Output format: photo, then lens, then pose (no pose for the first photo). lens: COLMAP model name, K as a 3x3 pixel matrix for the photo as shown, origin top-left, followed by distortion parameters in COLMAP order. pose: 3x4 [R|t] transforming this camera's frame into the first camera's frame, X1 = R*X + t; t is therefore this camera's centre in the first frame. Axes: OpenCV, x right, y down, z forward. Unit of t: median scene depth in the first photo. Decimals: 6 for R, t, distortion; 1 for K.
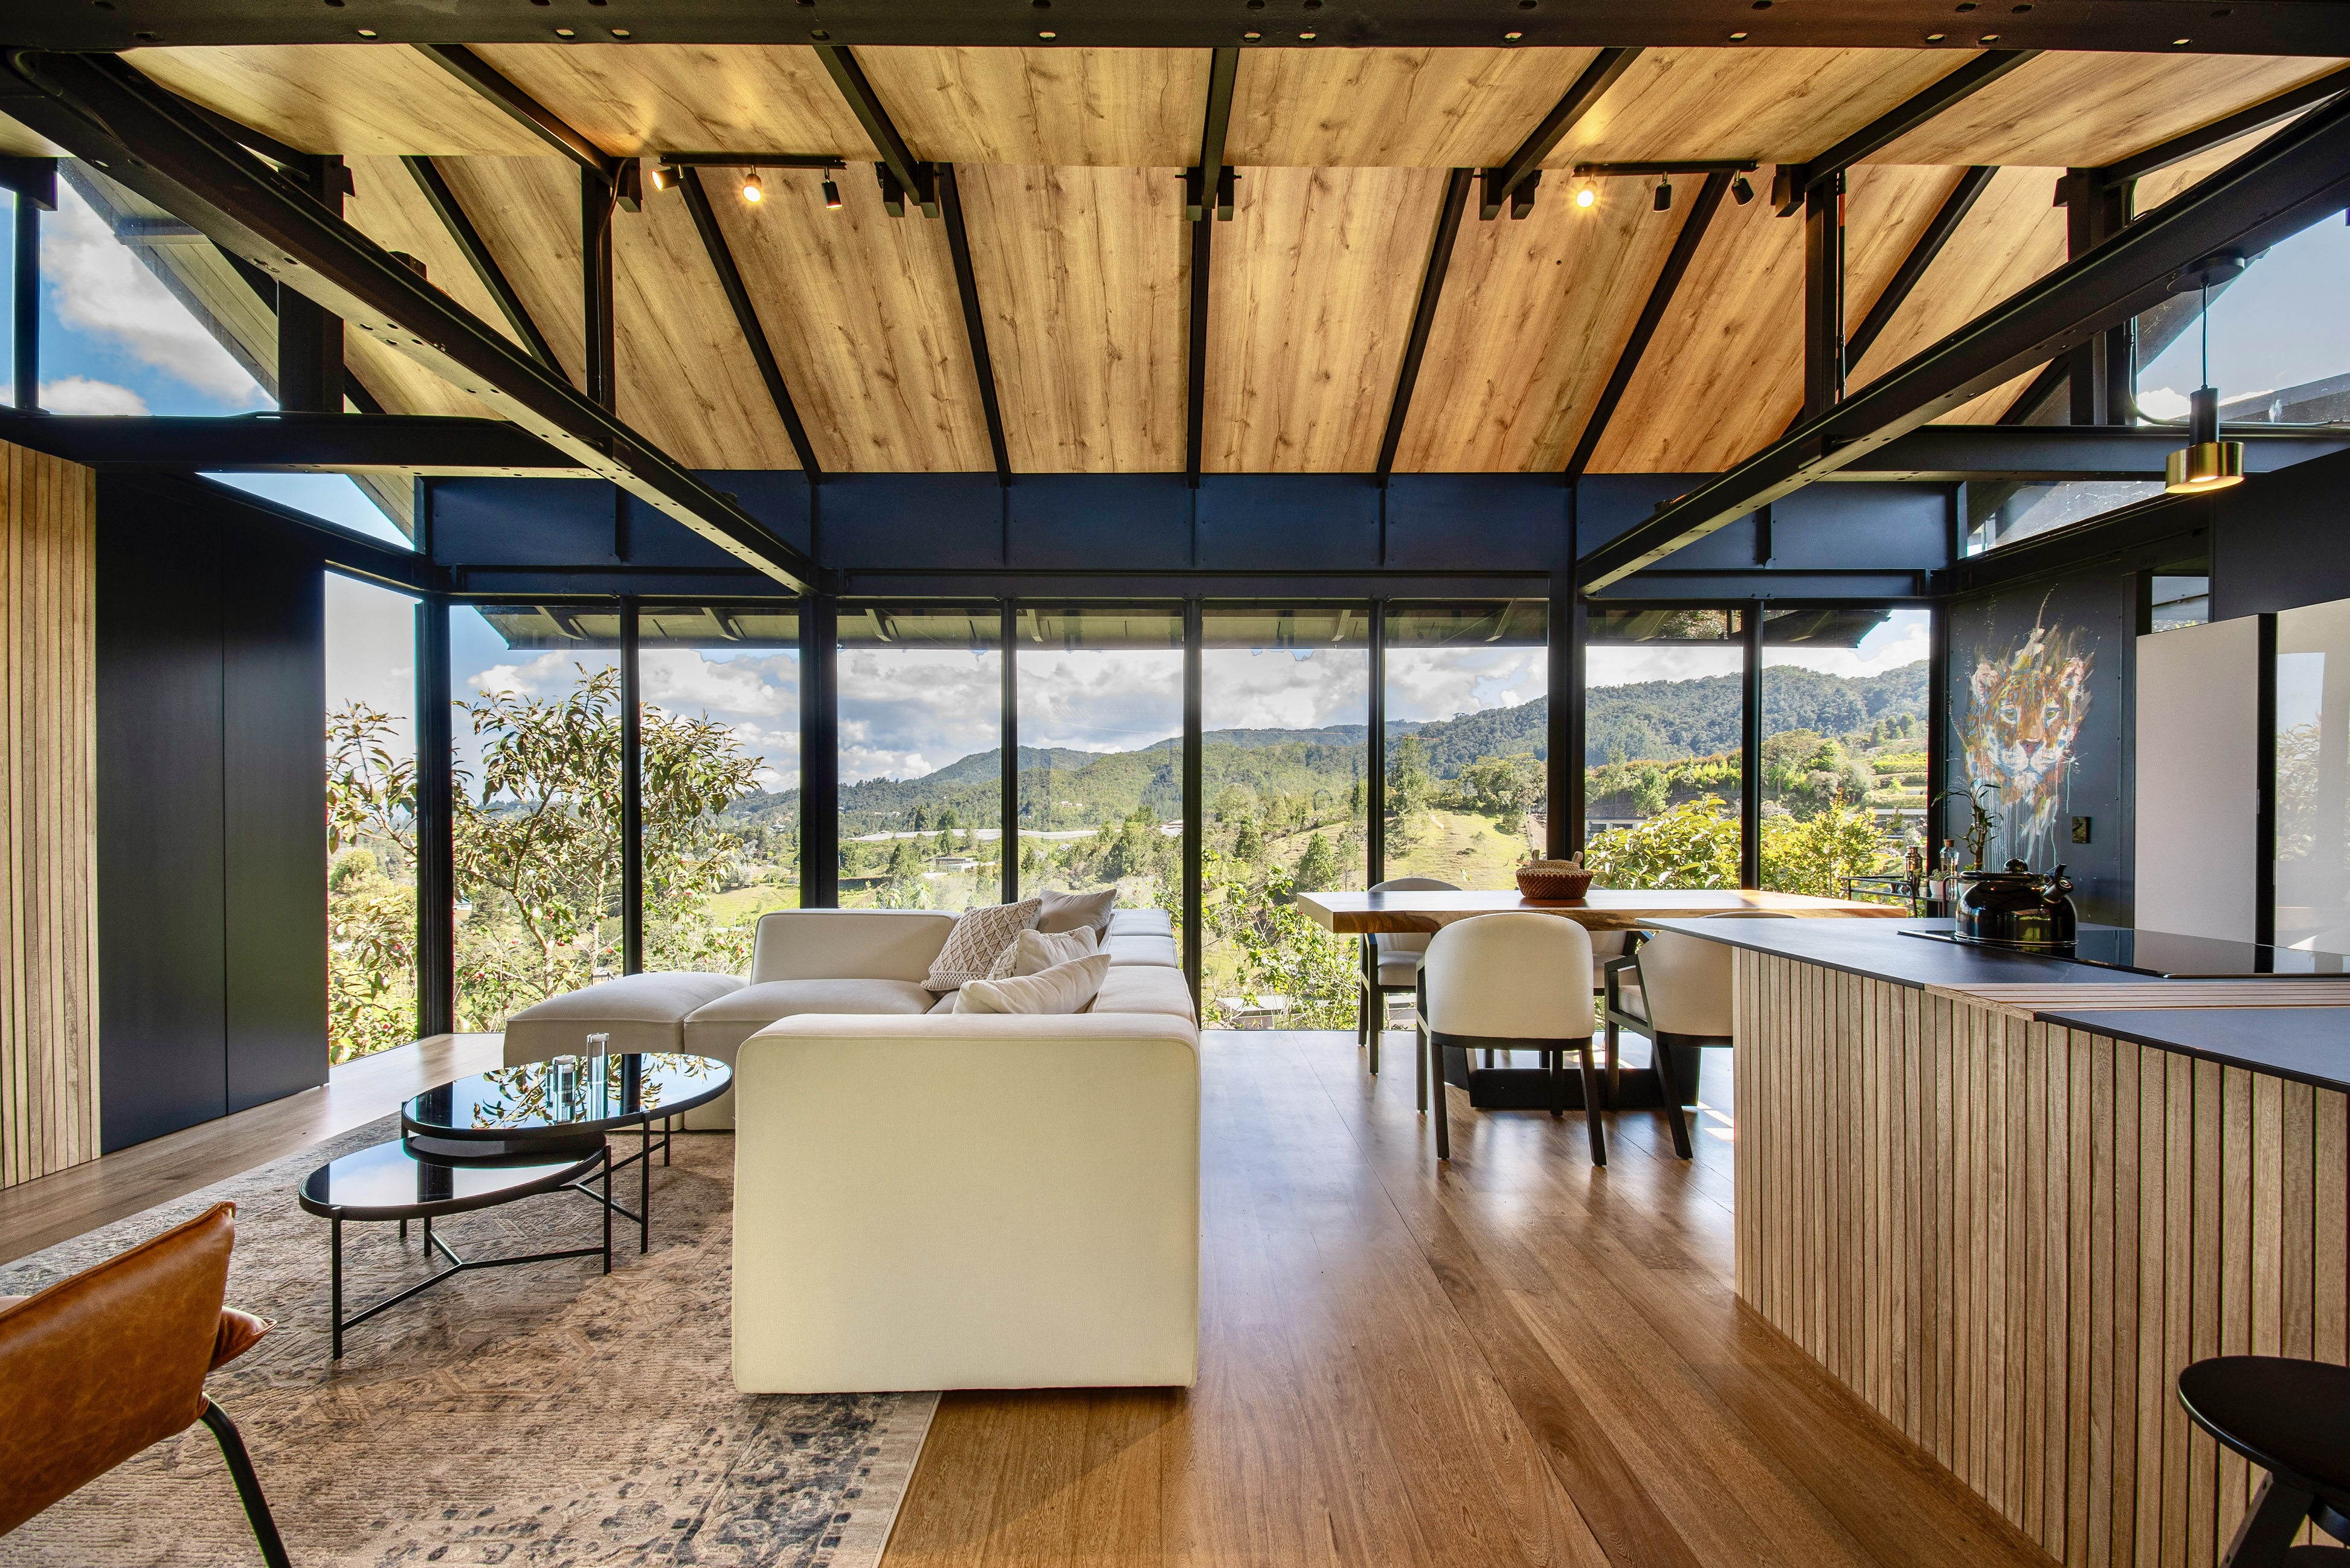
lens RADIAL K [[1023.1, 0, 1150.2], [0, 1023.1, 819.9], [0, 0, 1]] dist [0.026074, -0.018299]
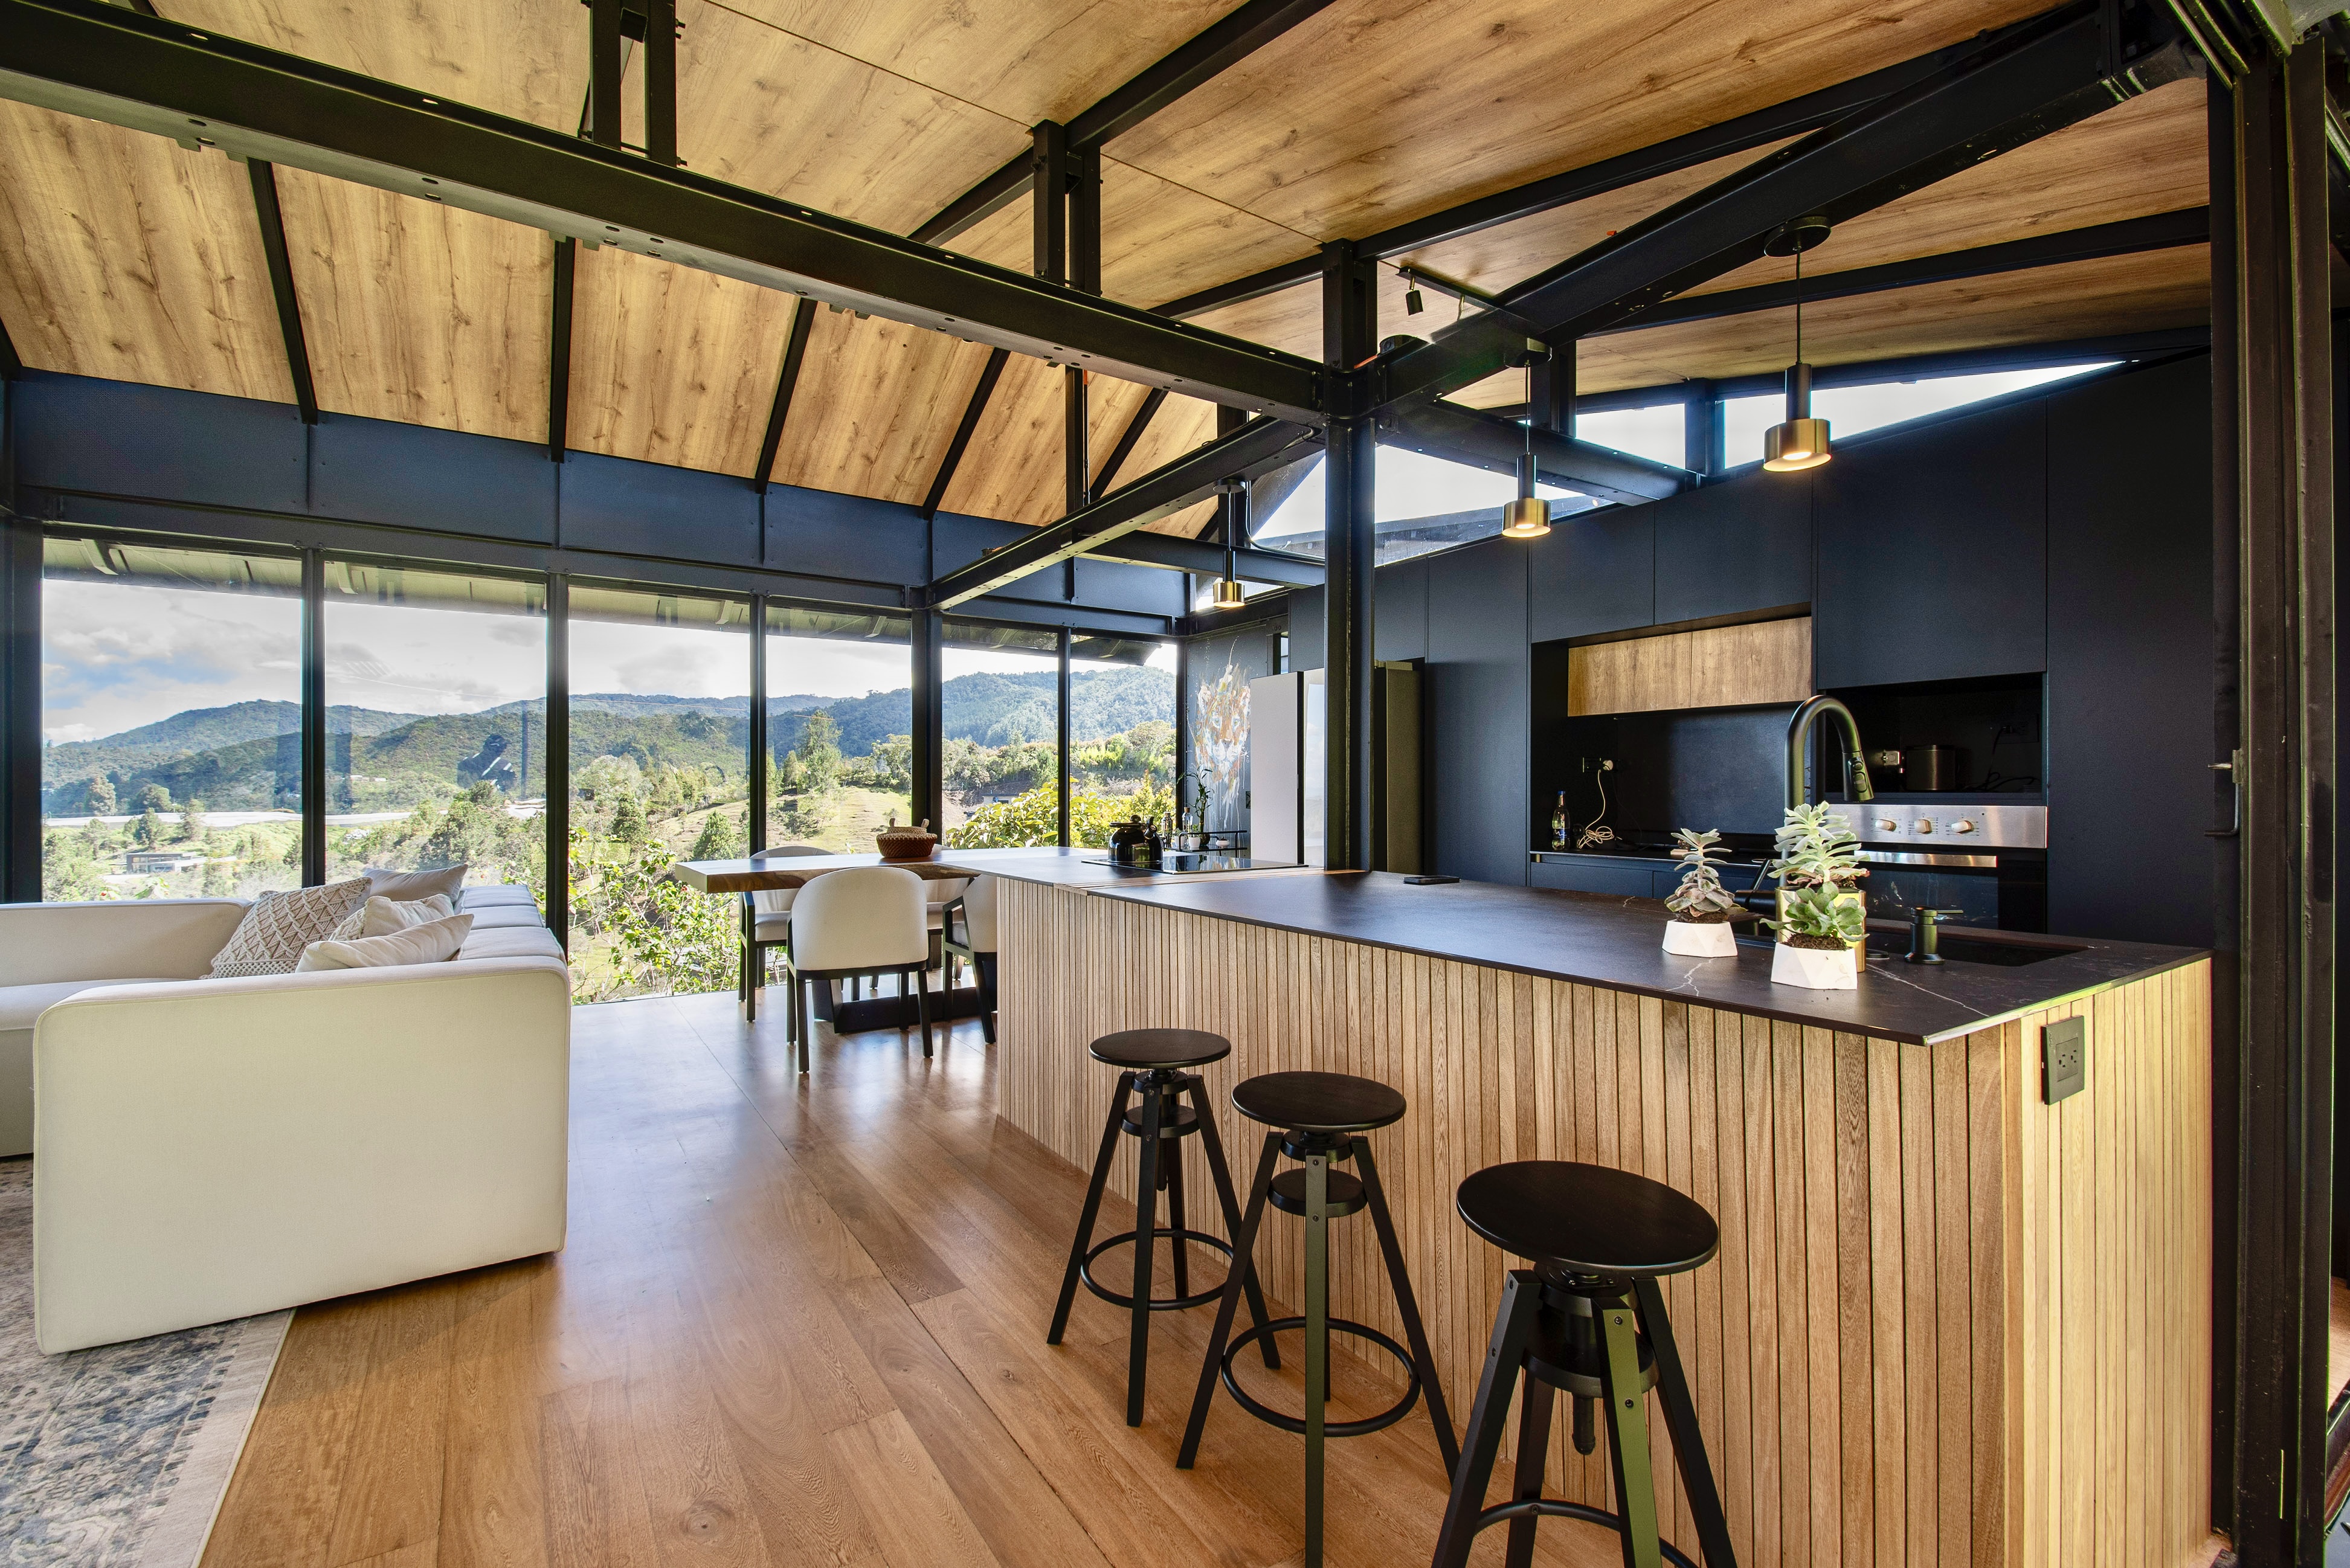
lens RADIAL K [[1023.1, 0, 1201.1], [0, 1023.1, 792.4], [0, 0, 1]] dist [0.026074, -0.018299]
pose [[0.824419, -0.001290, 0.565978, -0.011032], [0.003907, 0.999987, -0.003413, 0.003316], [-0.565966, 0.005026, 0.824413, -0.198059]]
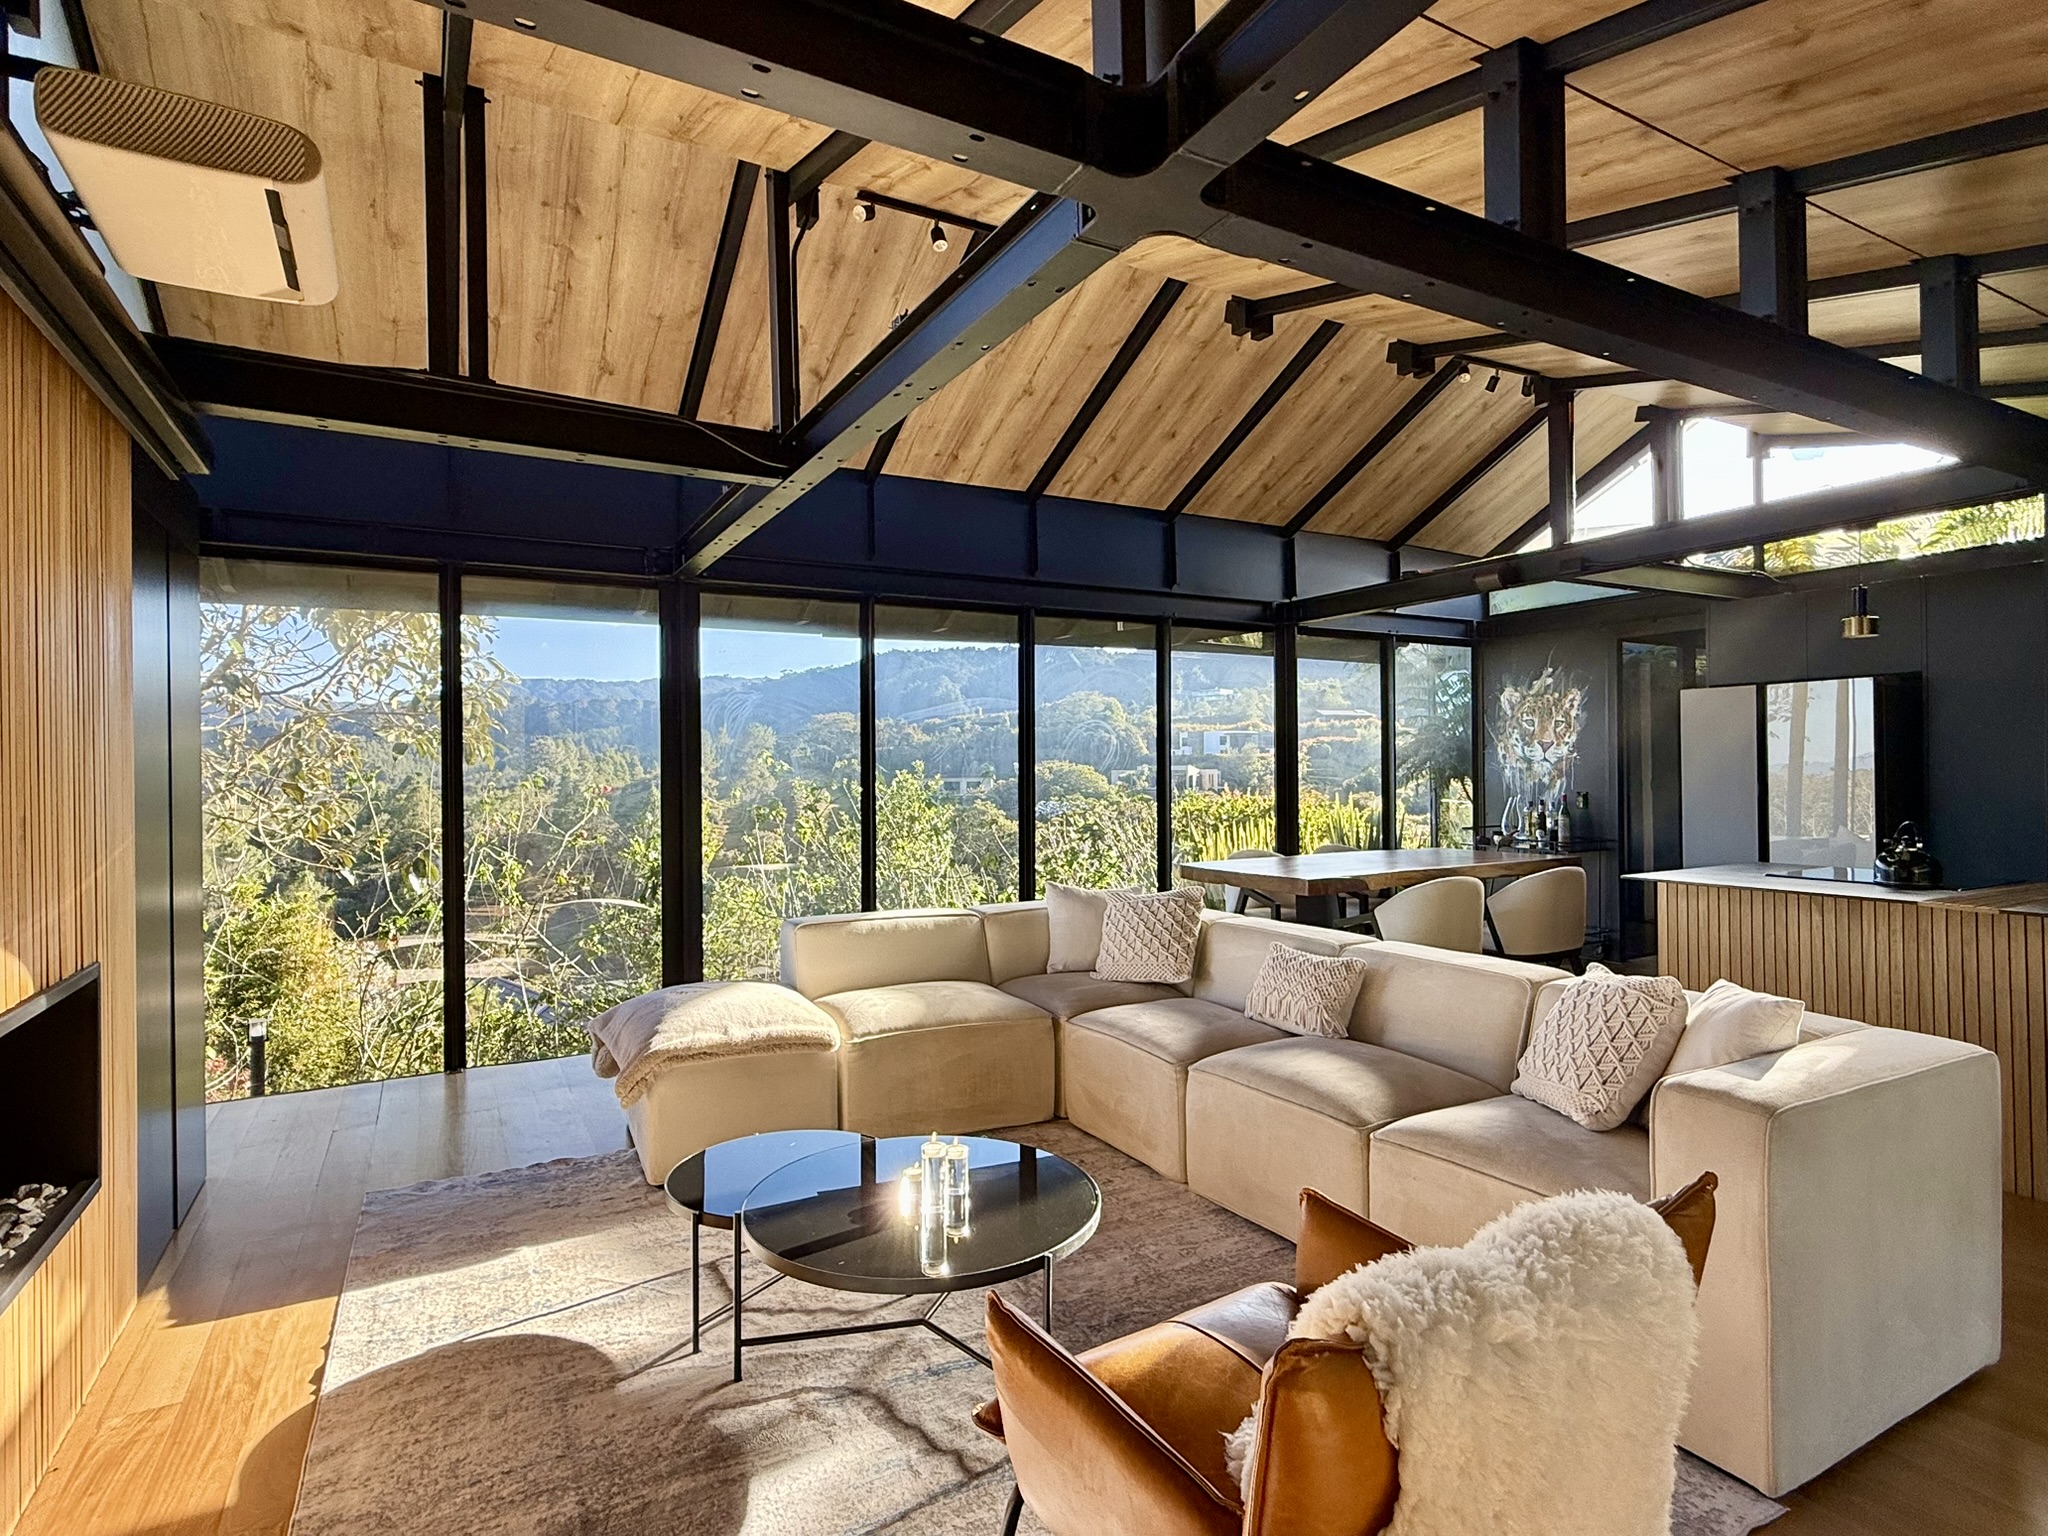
lens RADIAL K [[1100.6, 0, 1016.1], [0, 1100.6, 776.9], [0, 0, 1]] dist [0.005191, -0.000299]
pose [[0.867475, -0.015601, 0.497236, -0.645271], [0.016561, 0.999860, 0.002479, -0.042575], [-0.497205, 0.006085, 0.867612, -0.017060]]
